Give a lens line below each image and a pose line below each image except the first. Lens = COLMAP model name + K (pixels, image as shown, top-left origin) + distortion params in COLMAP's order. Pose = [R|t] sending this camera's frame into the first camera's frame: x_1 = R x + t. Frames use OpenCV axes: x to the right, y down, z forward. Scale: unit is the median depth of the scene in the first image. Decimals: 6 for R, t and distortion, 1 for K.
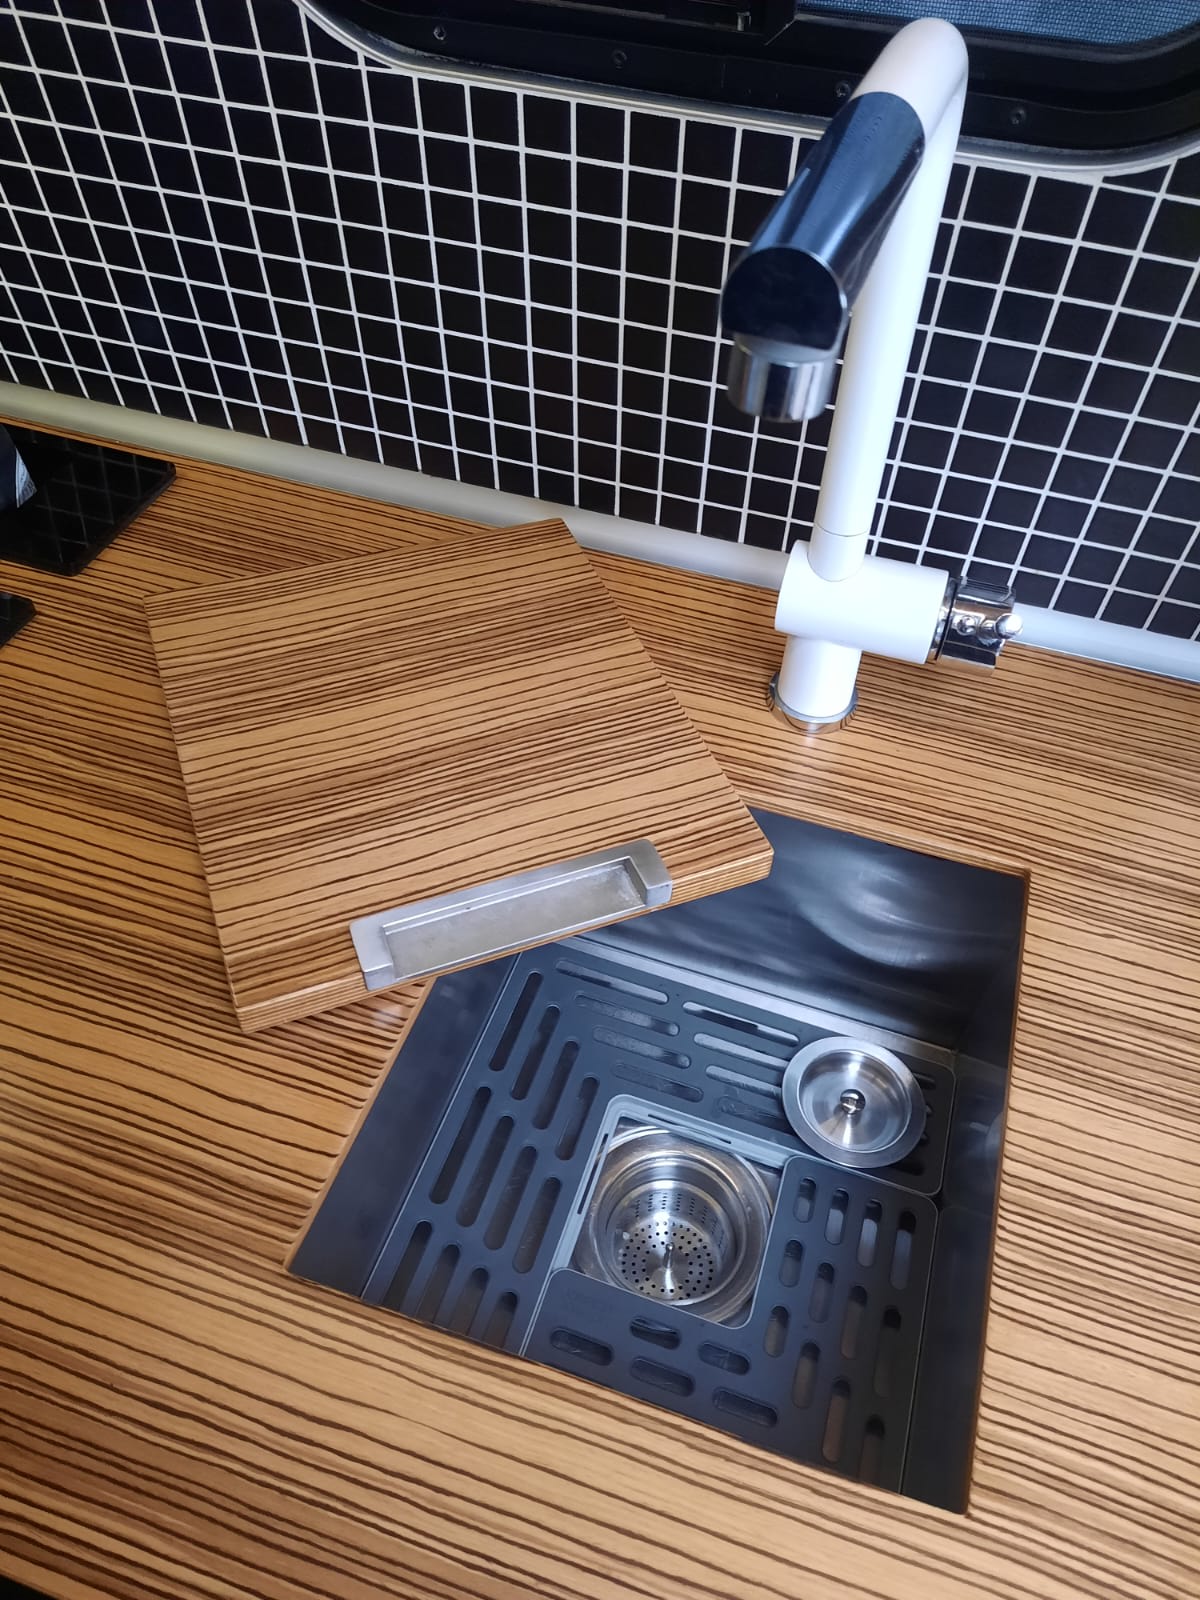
lens RADIAL K [[1184.0, 0, 600.0], [0, 1184.0, 800.0], [0, 0, 1]] dist [0.052213, -0.069170]
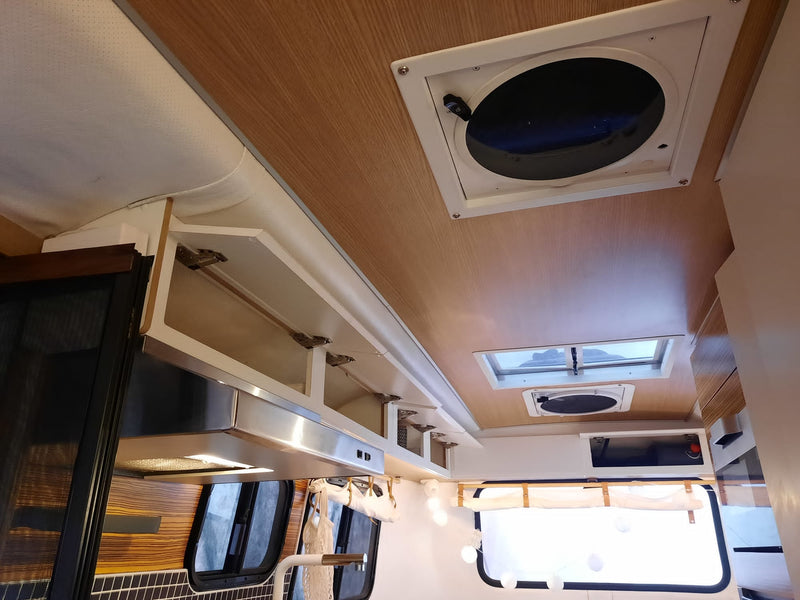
lens RADIAL K [[583.0, 0, 400.0], [0, 583.0, 300.0], [0, 0, 1]] dist [0.041121, -0.004482]
pose [[-0.032866, 0.344232, 0.938309, -2.691218], [0.739834, 0.639591, -0.208730, -0.238712], [-0.671986, 0.687333, -0.275696, 0.254501]]
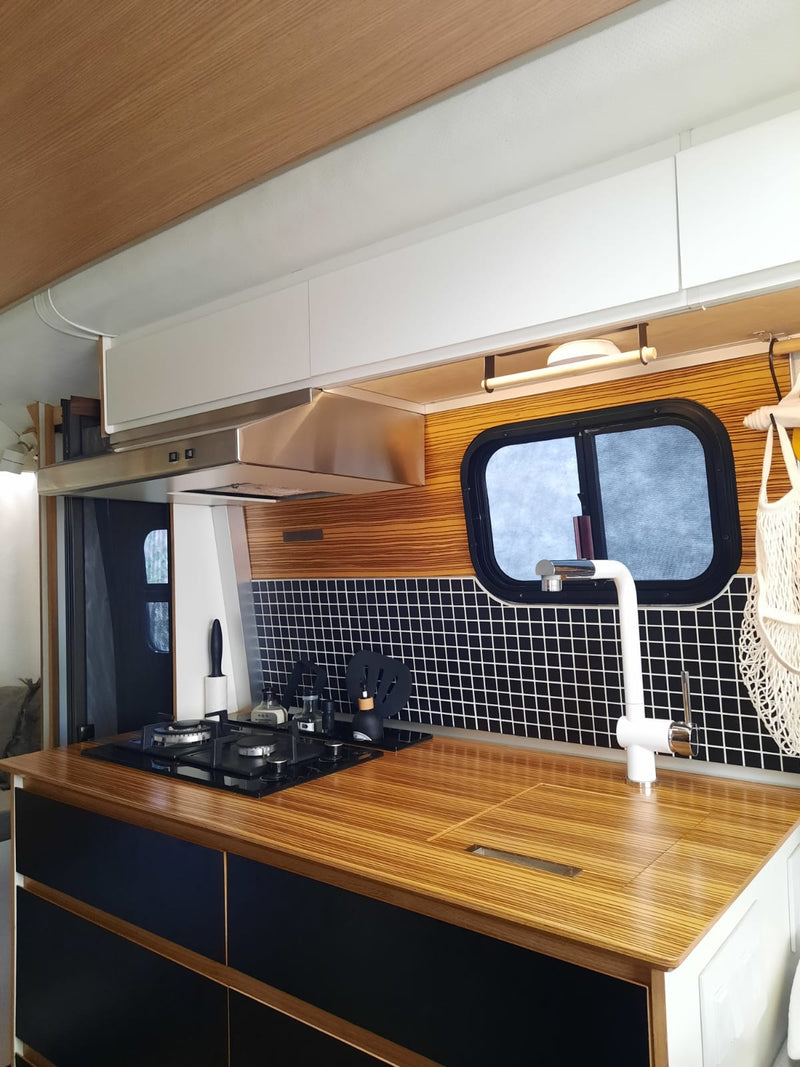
lens RADIAL K [[789.6, 0, 400.0], [0, 789.6, 533.5], [0, 0, 1]] dist [0.052213, -0.069170]
pose [[0.932047, -0.081510, -0.353051, 0.377578], [-0.219230, 0.648925, -0.728584, 1.061908], [0.288490, 0.756474, 0.586959, -0.695764]]
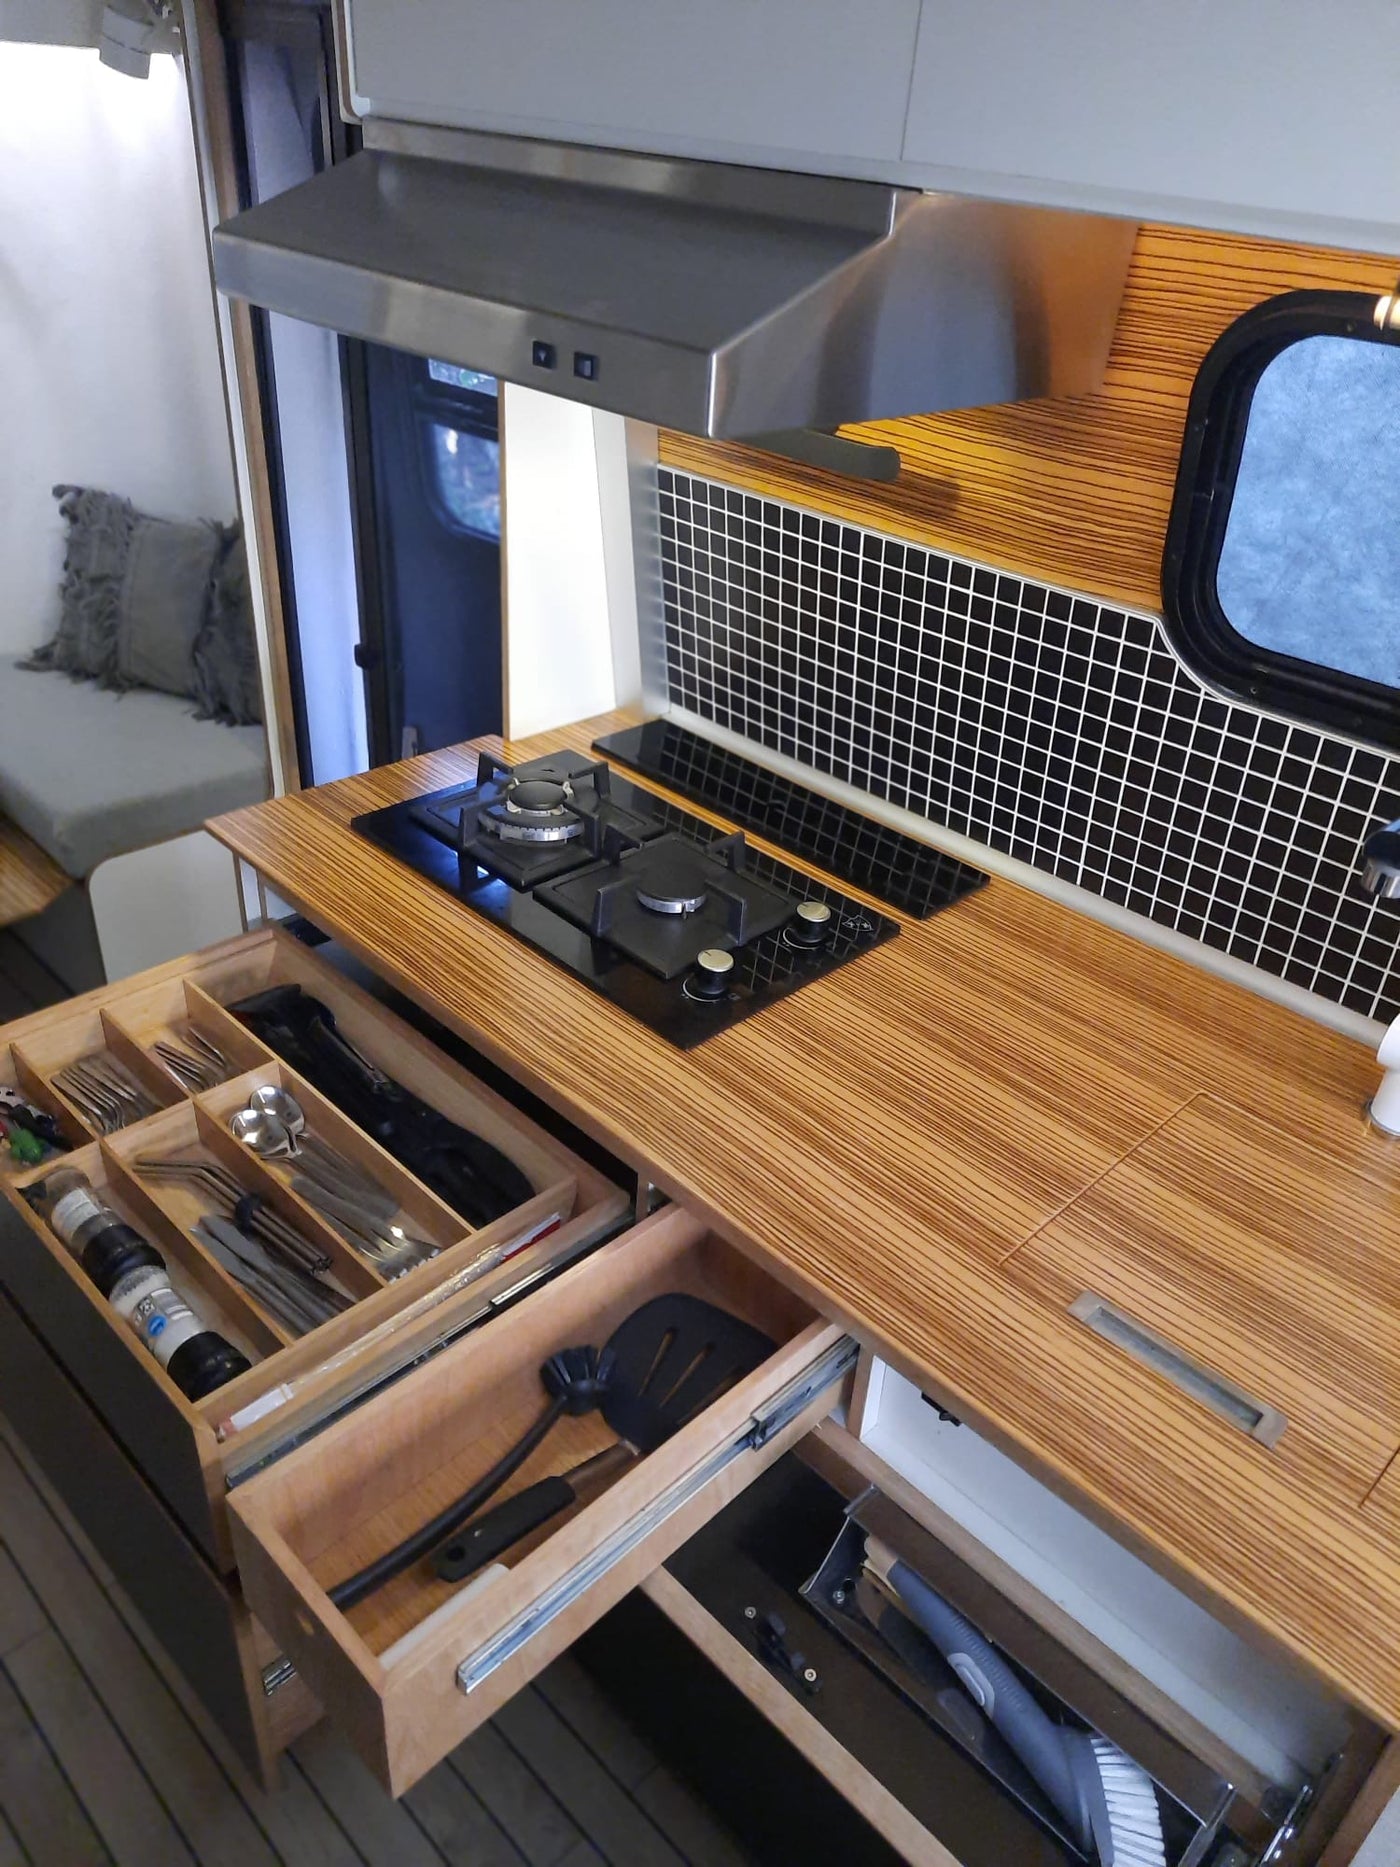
lens RADIAL K [[1360.5, 0, 690.5], [0, 1360.5, 929.1], [0, 0, 1]] dist [0.041121, -0.004482]
pose [[0.887996, 0.256253, -0.381834, -0.004337], [-0.358288, 0.906049, -0.225179, 0.415500], [0.288257, 0.336765, 0.896380, -0.887765]]
